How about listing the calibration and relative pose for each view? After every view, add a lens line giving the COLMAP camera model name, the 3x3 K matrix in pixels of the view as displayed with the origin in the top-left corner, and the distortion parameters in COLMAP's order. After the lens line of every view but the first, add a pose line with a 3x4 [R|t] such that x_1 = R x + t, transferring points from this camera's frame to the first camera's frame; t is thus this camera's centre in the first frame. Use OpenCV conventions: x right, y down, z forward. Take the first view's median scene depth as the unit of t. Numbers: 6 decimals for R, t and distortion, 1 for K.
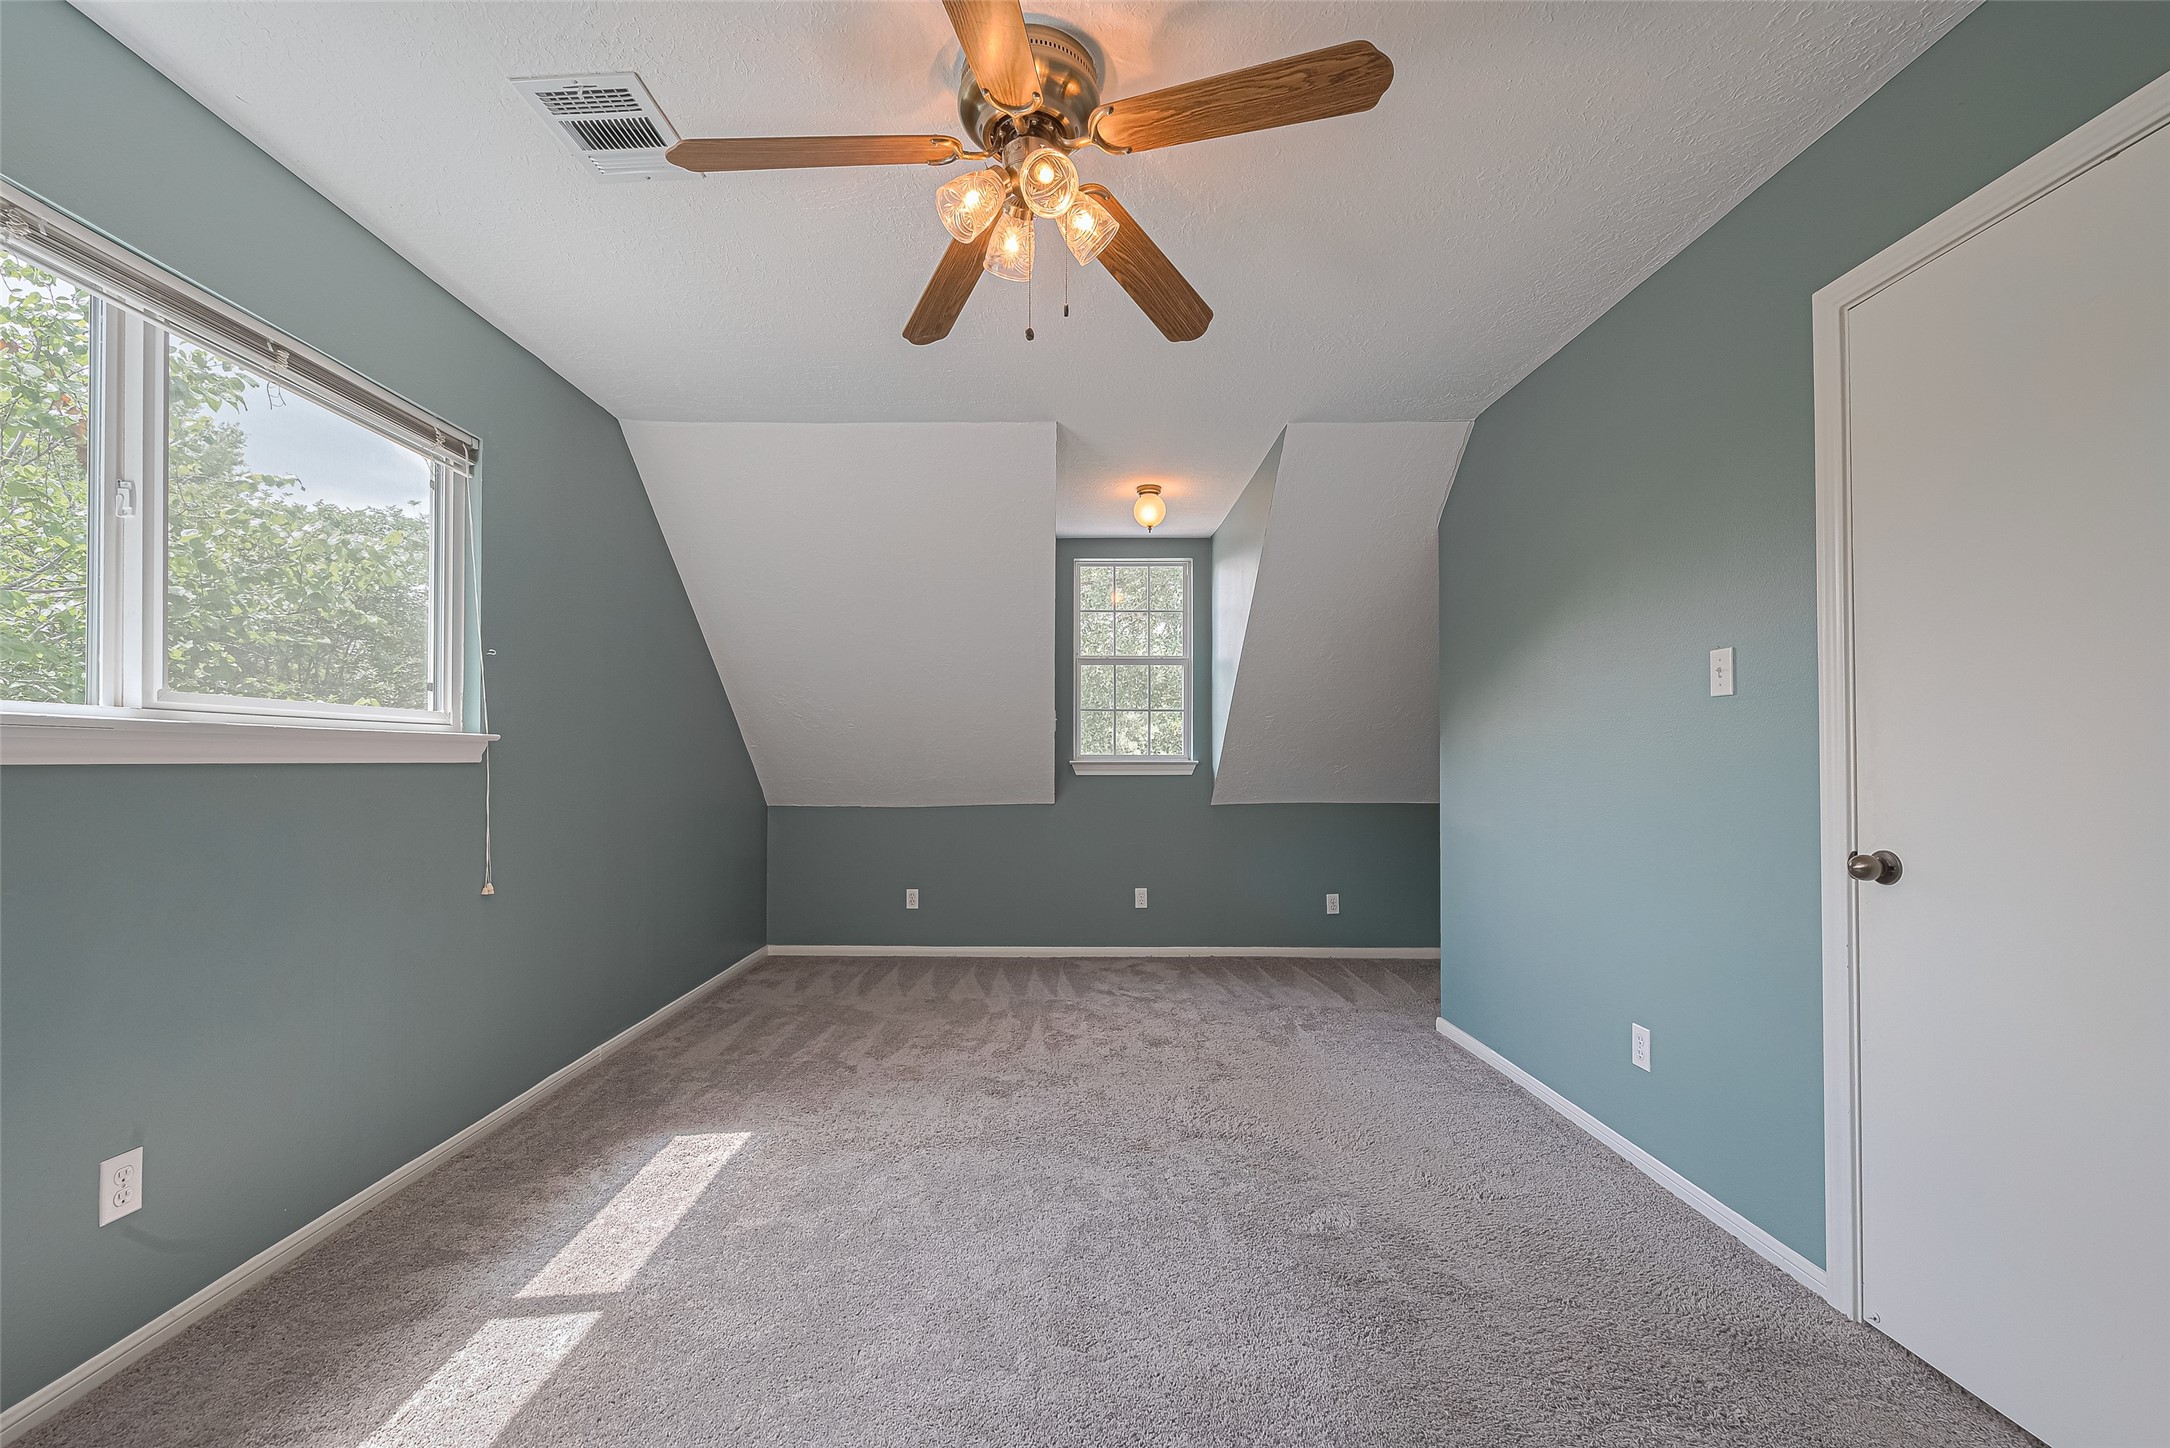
lens RADIAL K [[873.8, 0, 1080.9], [0, 873.8, 789.2], [0, 0, 1]] dist [-0.007855, -0.000359]
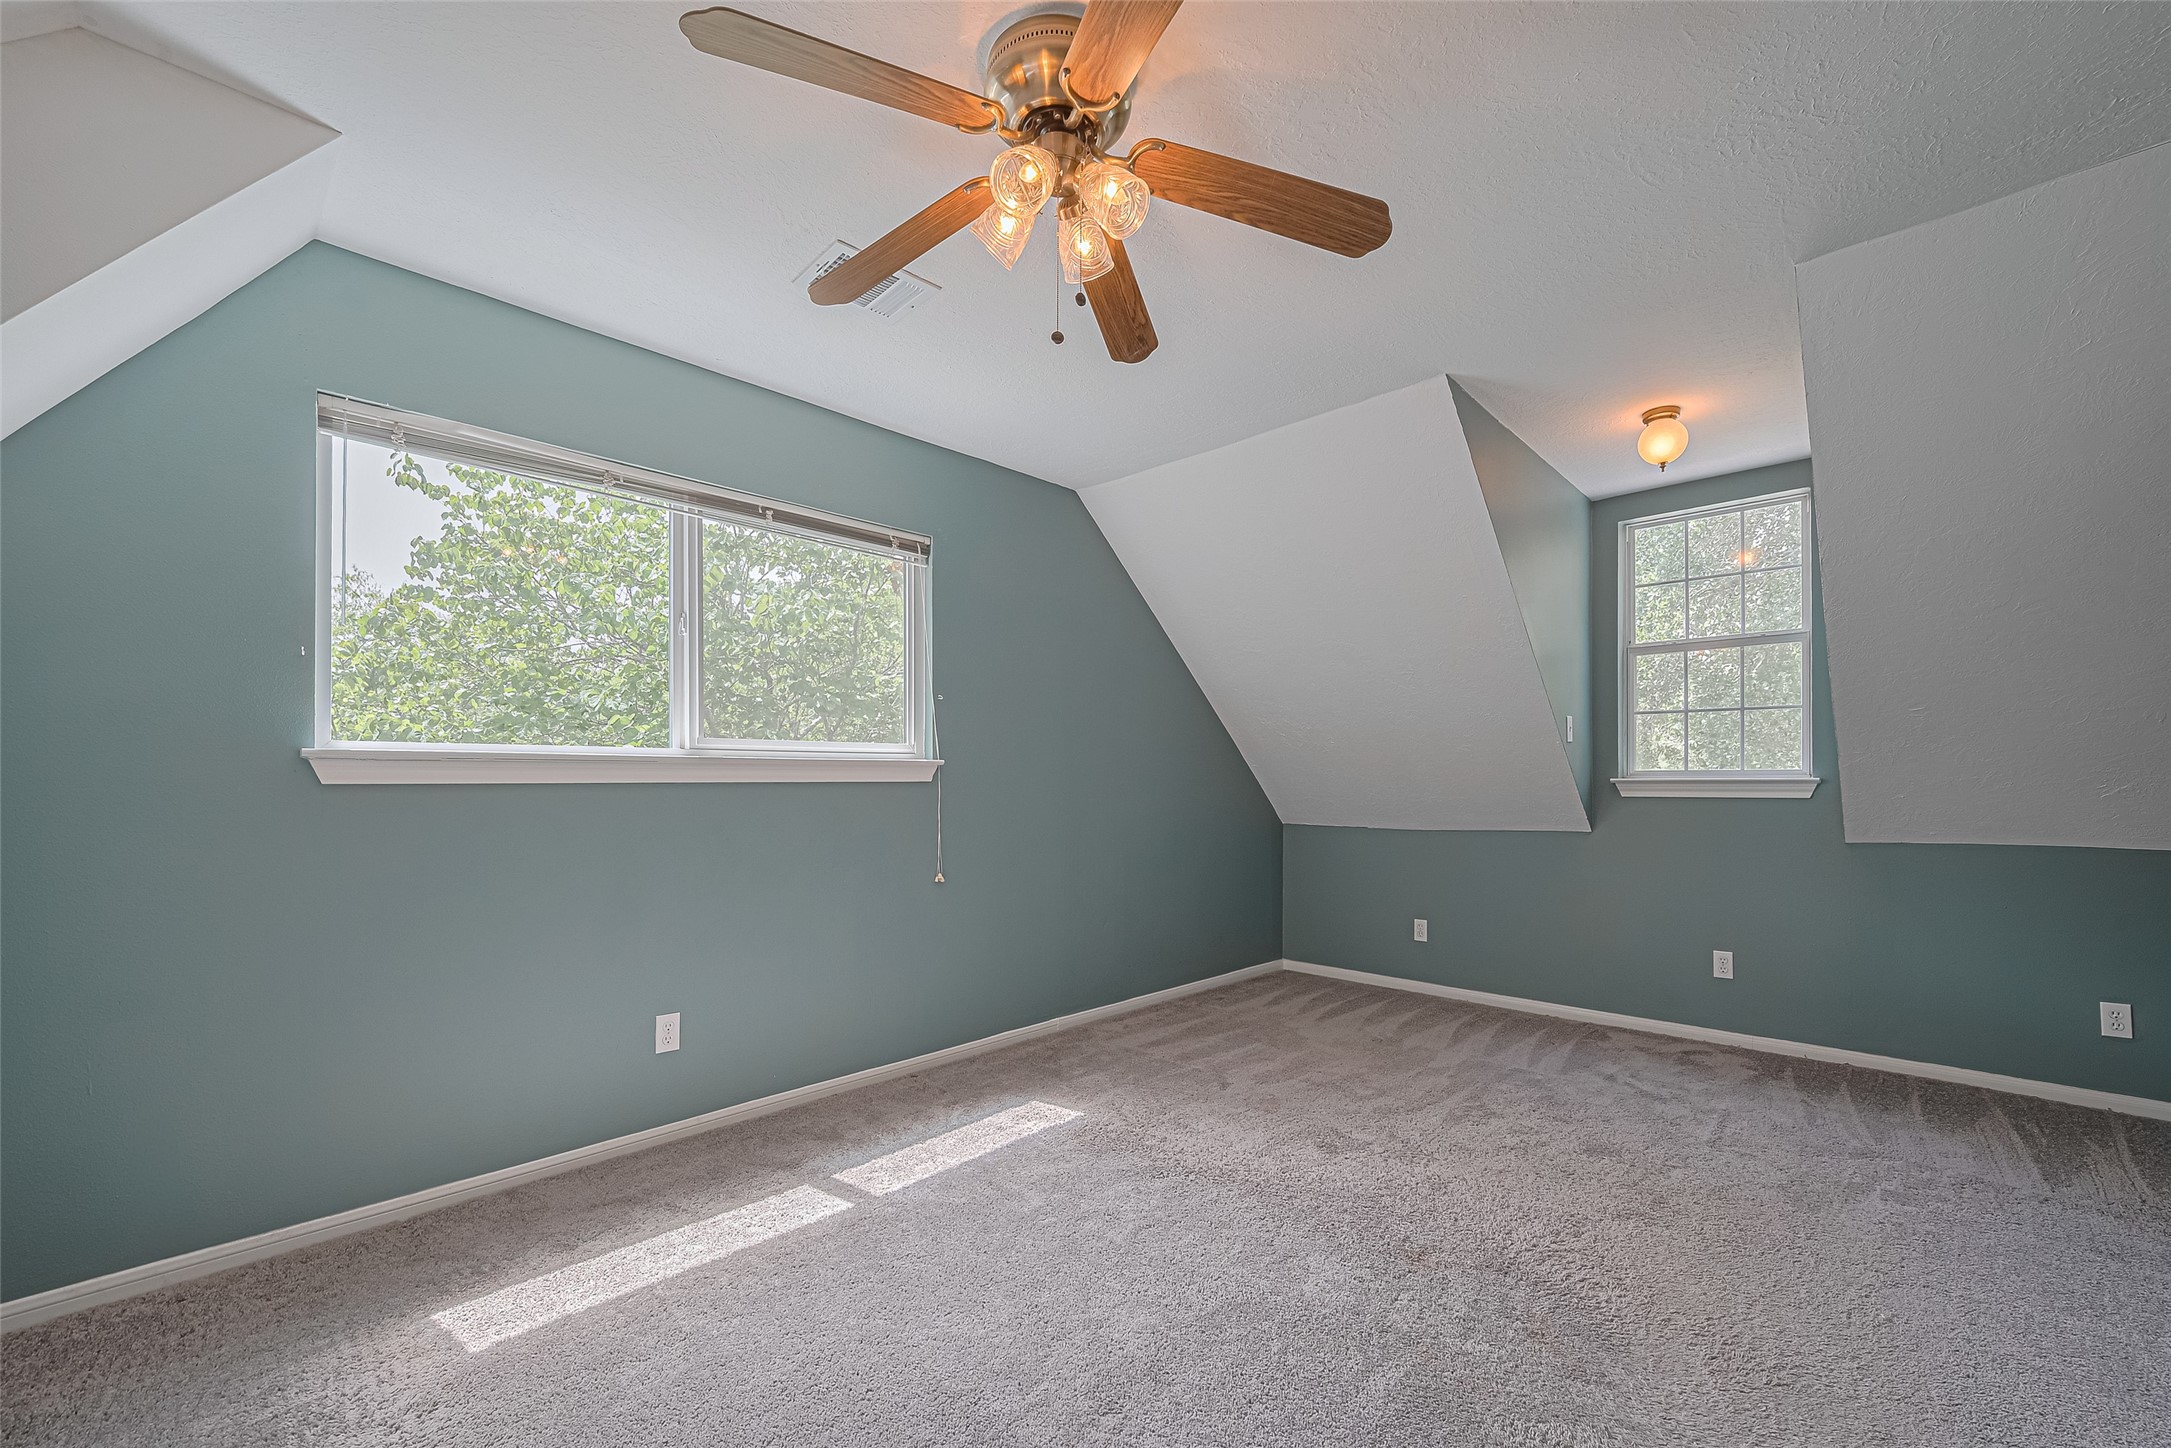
lens RADIAL K [[886.0, 0, 1109.3], [0, 886.0, 808.1], [0, 0, 1]] dist [-0.005528, -0.000255]
pose [[0.721965, 0.018345, -0.691686, 0.302996], [-0.019435, 0.999792, 0.006231, -0.002519], [0.691656, 0.008944, 0.722171, 0.150525]]
